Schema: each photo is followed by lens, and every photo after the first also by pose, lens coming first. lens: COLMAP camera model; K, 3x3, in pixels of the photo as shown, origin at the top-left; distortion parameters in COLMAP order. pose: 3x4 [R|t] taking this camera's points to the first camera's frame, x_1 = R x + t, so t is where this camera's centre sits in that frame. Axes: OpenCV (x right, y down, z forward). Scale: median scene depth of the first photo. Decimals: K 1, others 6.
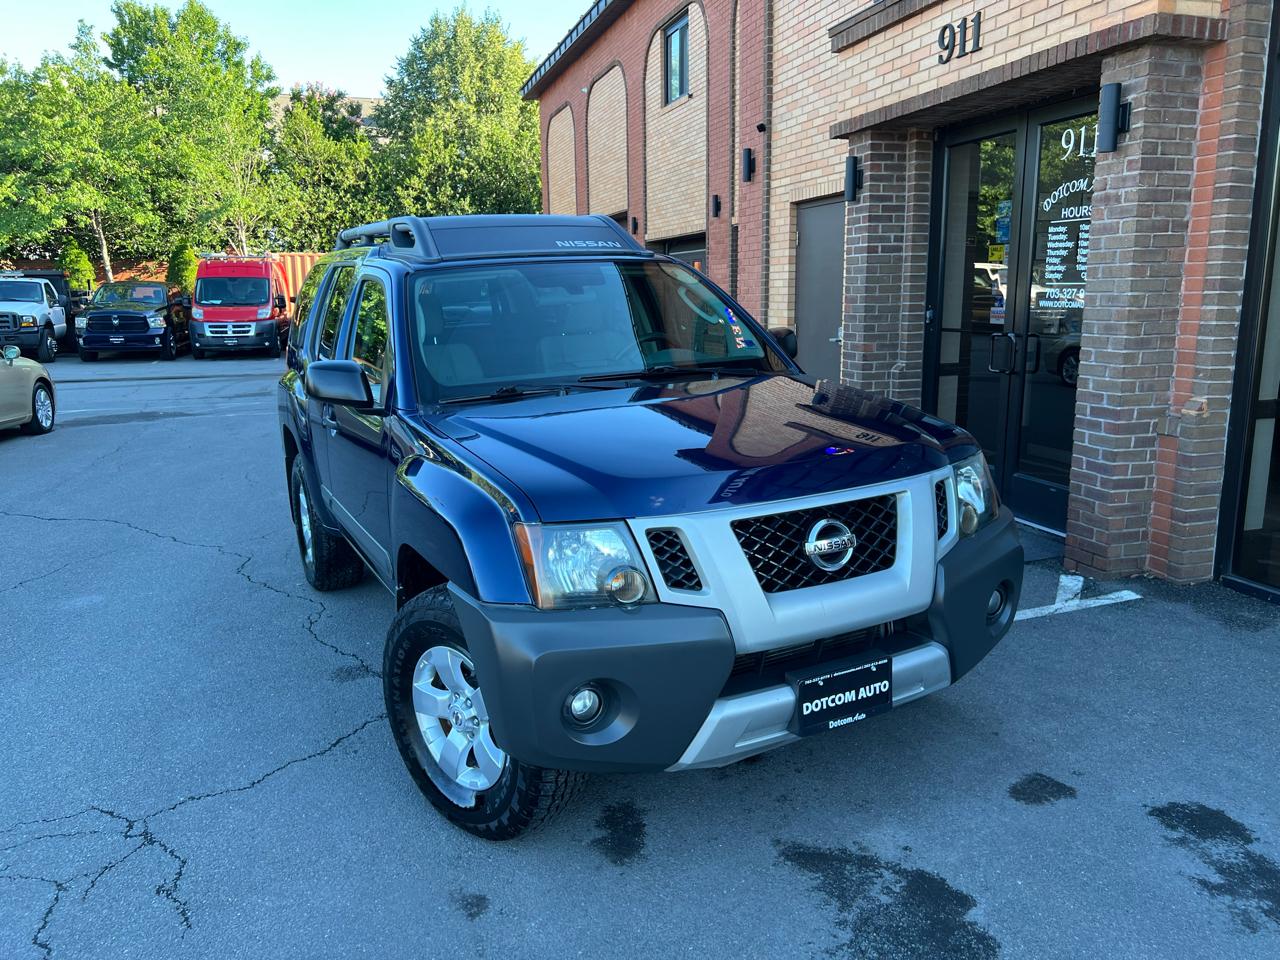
lens RADIAL K [[958.5, 0, 635.7], [0, 958.5, 486.6], [0, 0, 1]] dist [0.046821, -0.055844]
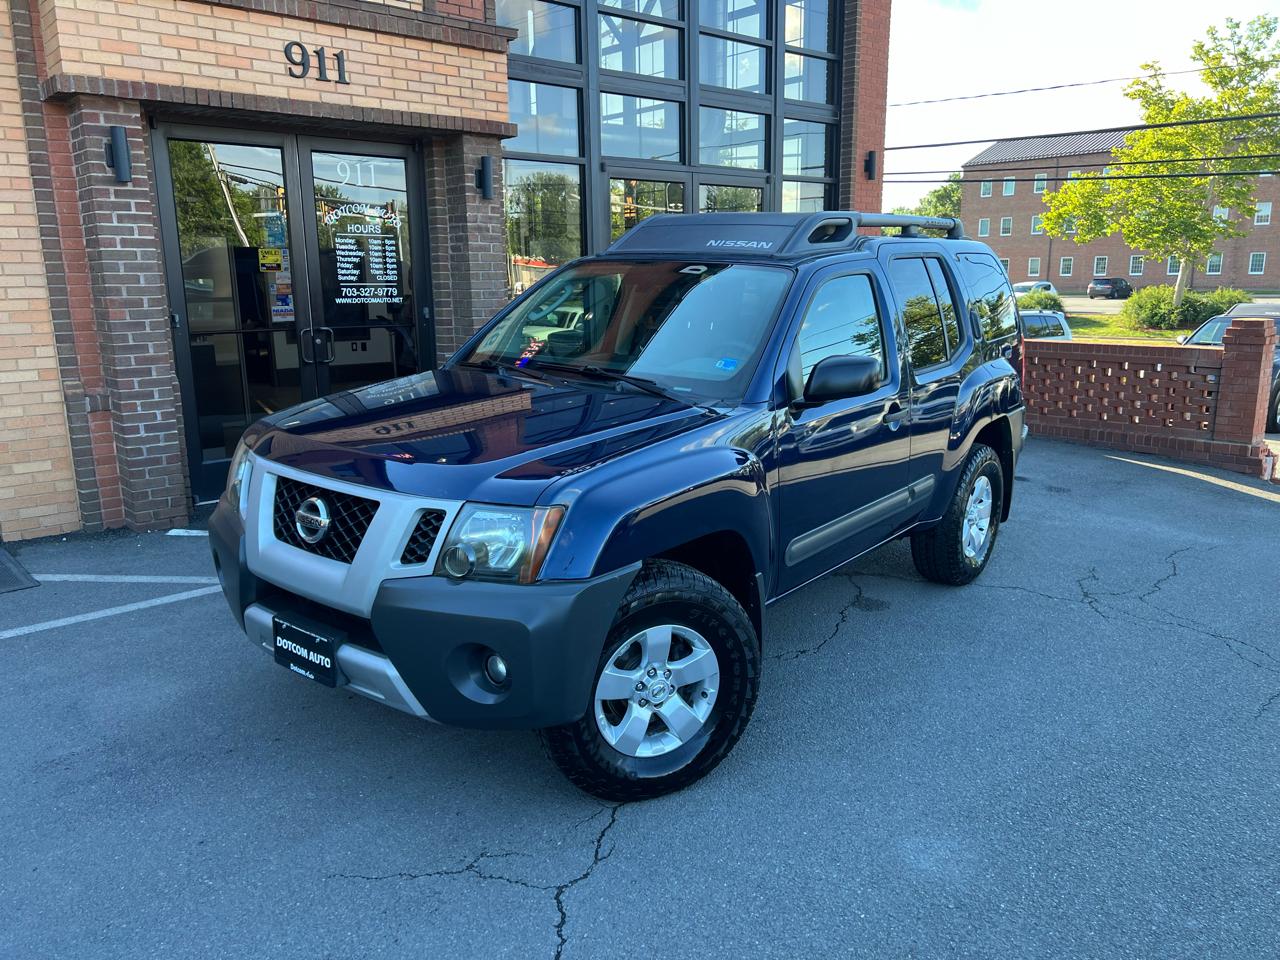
lens RADIAL K [[964.0, 0, 640.0], [0, 964.0, 482.1], [0, 0, 1]] dist [0.051609, -0.061701]
pose [[-0.413133, -0.173009, 0.894086, -0.713405], [0.198831, 0.940965, 0.273954, -0.192276], [-0.888700, 0.290952, -0.354344, 0.955714]]
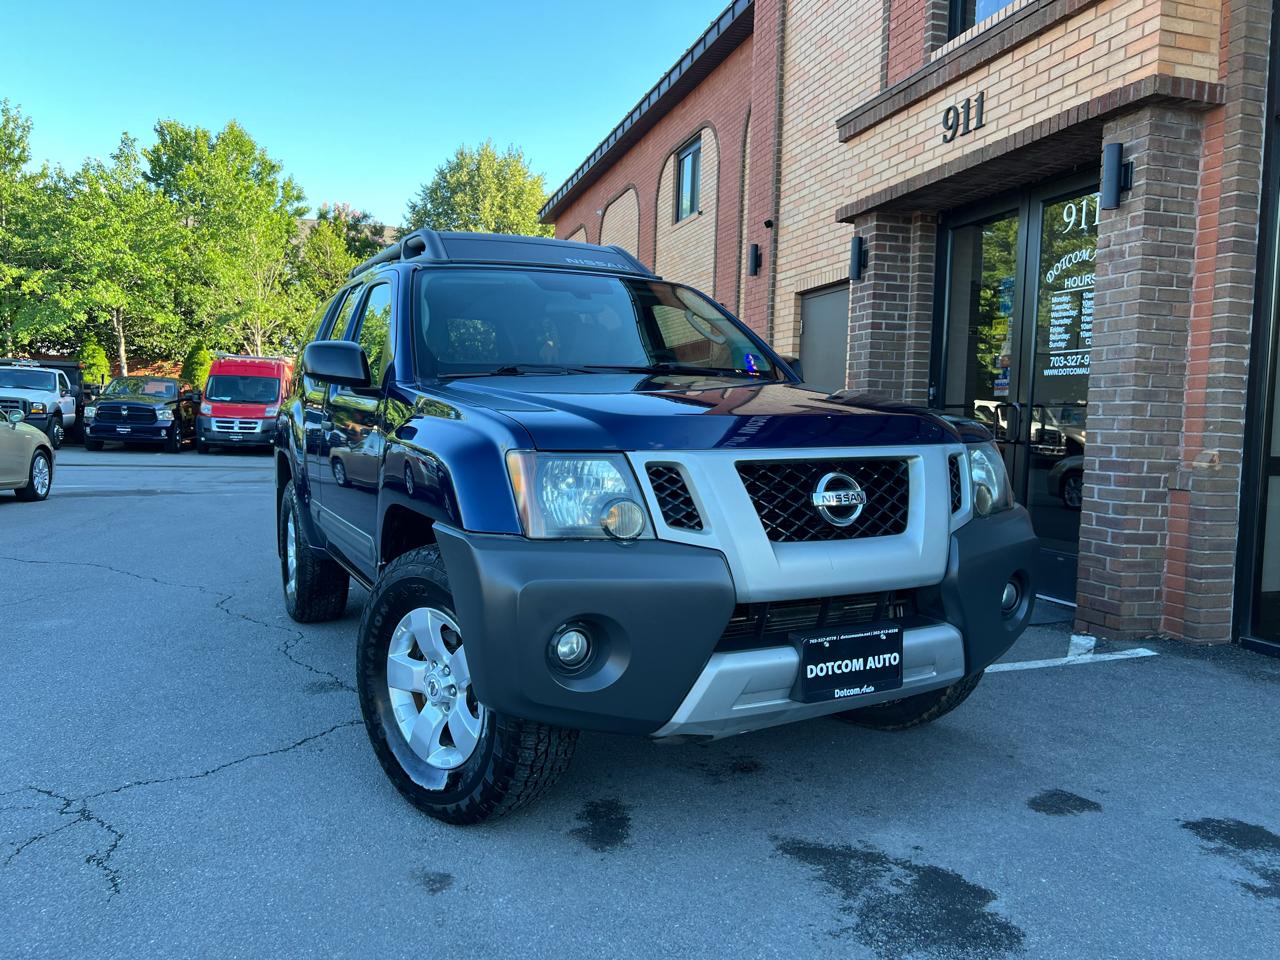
lens RADIAL K [[959.3, 0, 635.0], [0, 959.3, 483.9], [0, 0, 1]] dist [0.045114, -0.052400]
pose [[0.999051, 0.043539, -0.001418, 0.000711], [-0.043320, 0.989544, -0.137574, 0.066735], [-0.004587, 0.137505, 0.990490, 0.021140]]
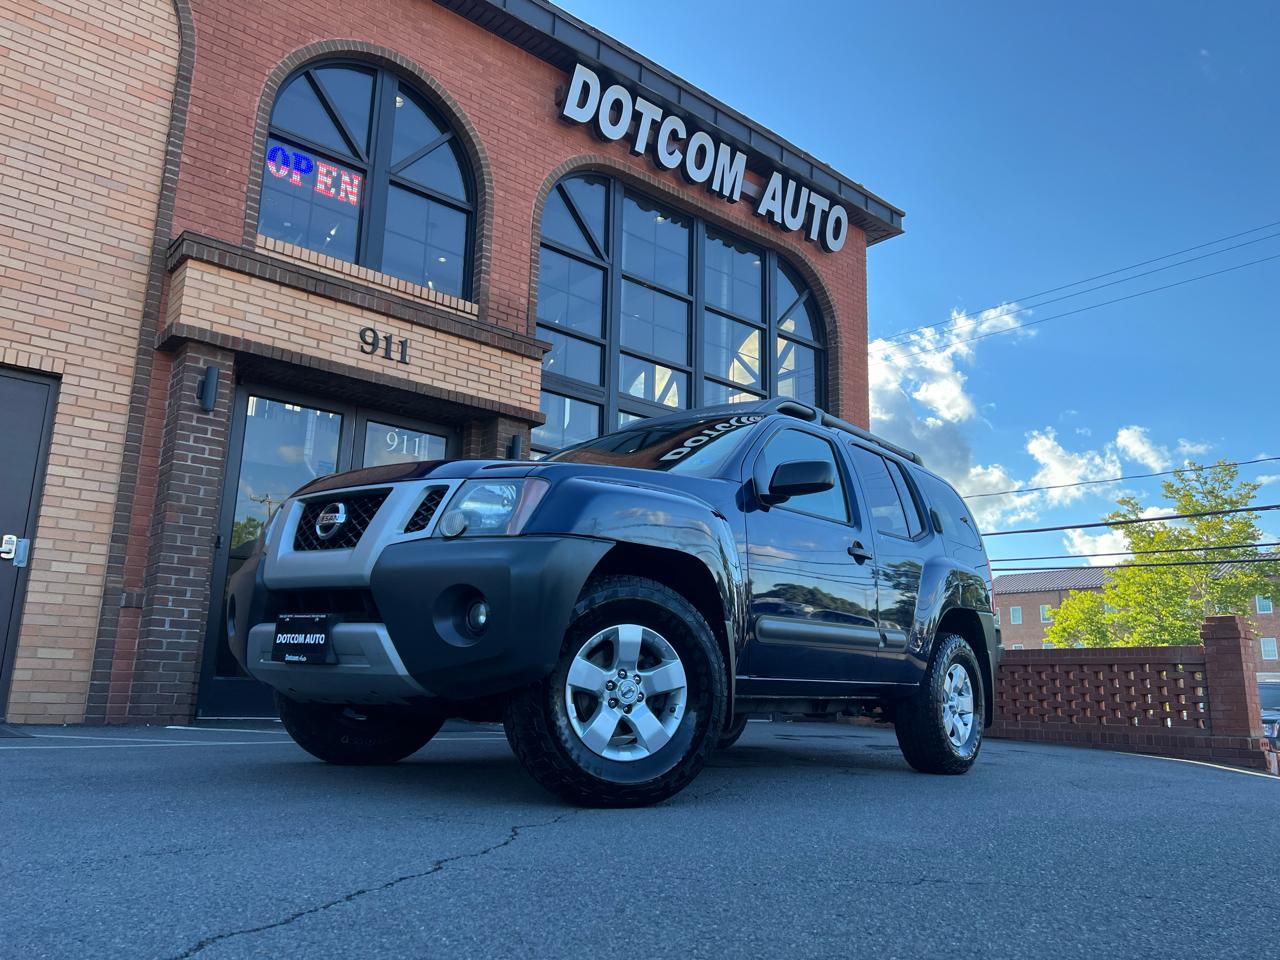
lens RADIAL K [[961.7, 0, 649.6], [0, 961.7, 477.2], [0, 0, 1]] dist [0.048820, -0.054718]
pose [[-0.404360, 0.209826, 0.890206, -0.776750], [0.165285, 0.974067, -0.154514, -0.010142], [-0.899541, 0.084659, -0.428555, 0.999410]]
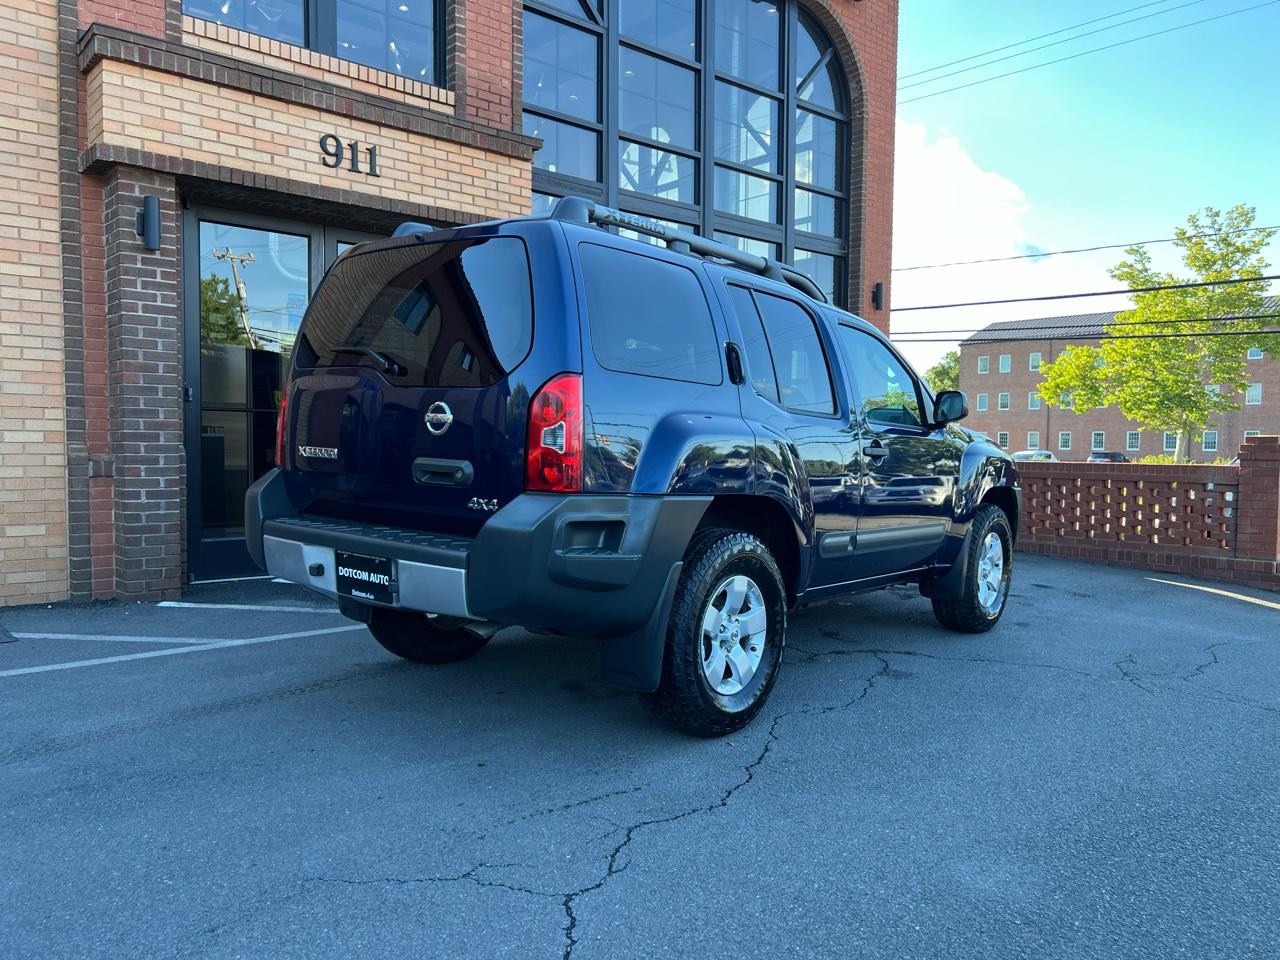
lens RADIAL K [[968.0, 0, 645.3], [0, 968.0, 486.1], [0, 0, 1]] dist [0.048991, -0.059785]
pose [[-0.413144, -0.028836, 0.910209, -0.698726], [0.178152, 0.977627, 0.111835, -0.114308], [-0.893070, 0.208360, -0.398764, 0.975800]]
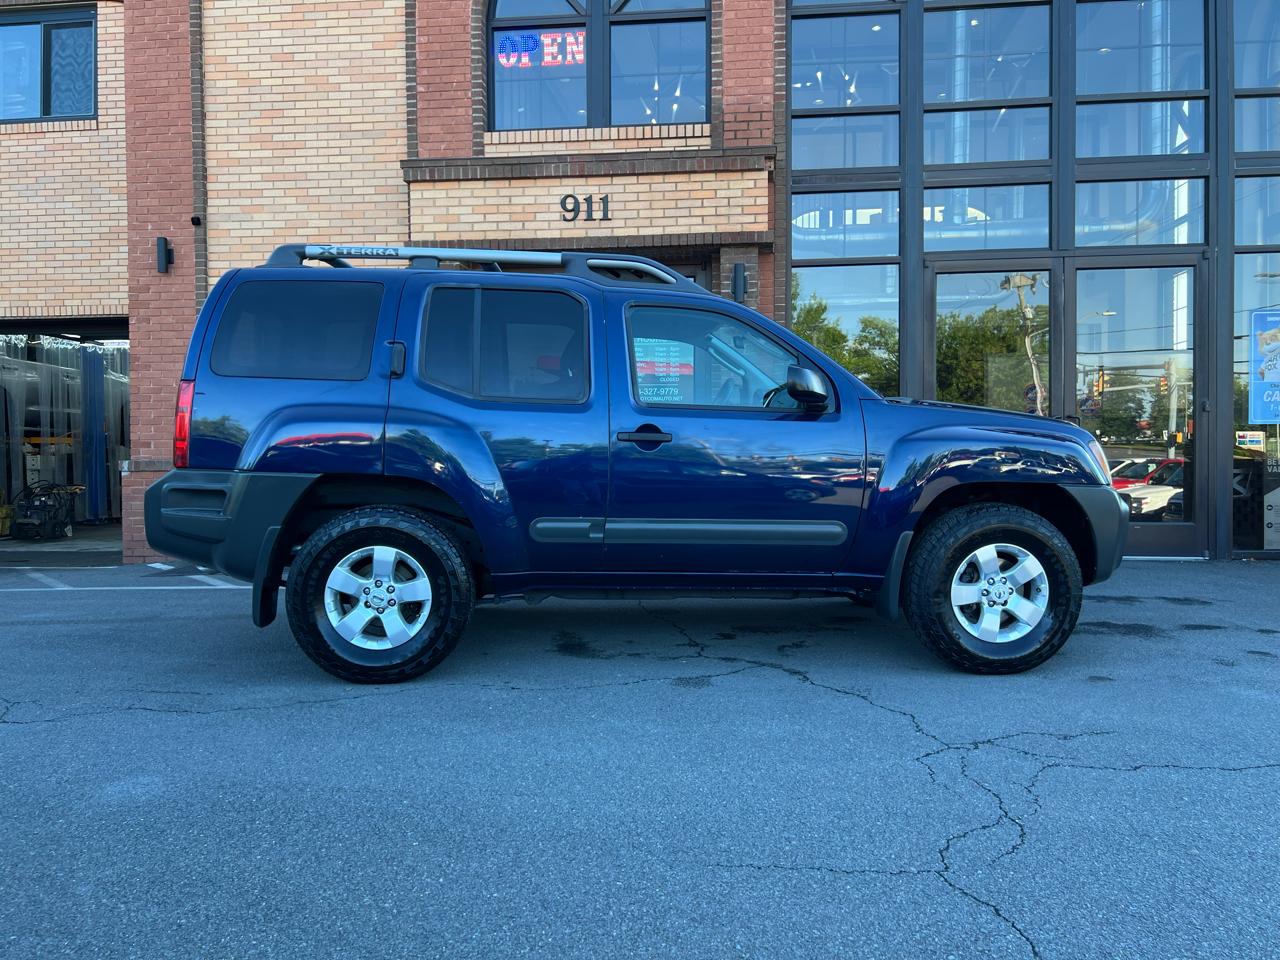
lens RADIAL K [[966.5, 0, 640.3], [0, 966.5, 473.1], [0, 0, 1]] dist [0.048315, -0.056299]
pose [[0.400732, -0.000644, 0.916195, -0.726969], [0.179340, 0.980710, -0.077752, 0.028744], [-0.898472, 0.195469, 0.393117, 0.358952]]
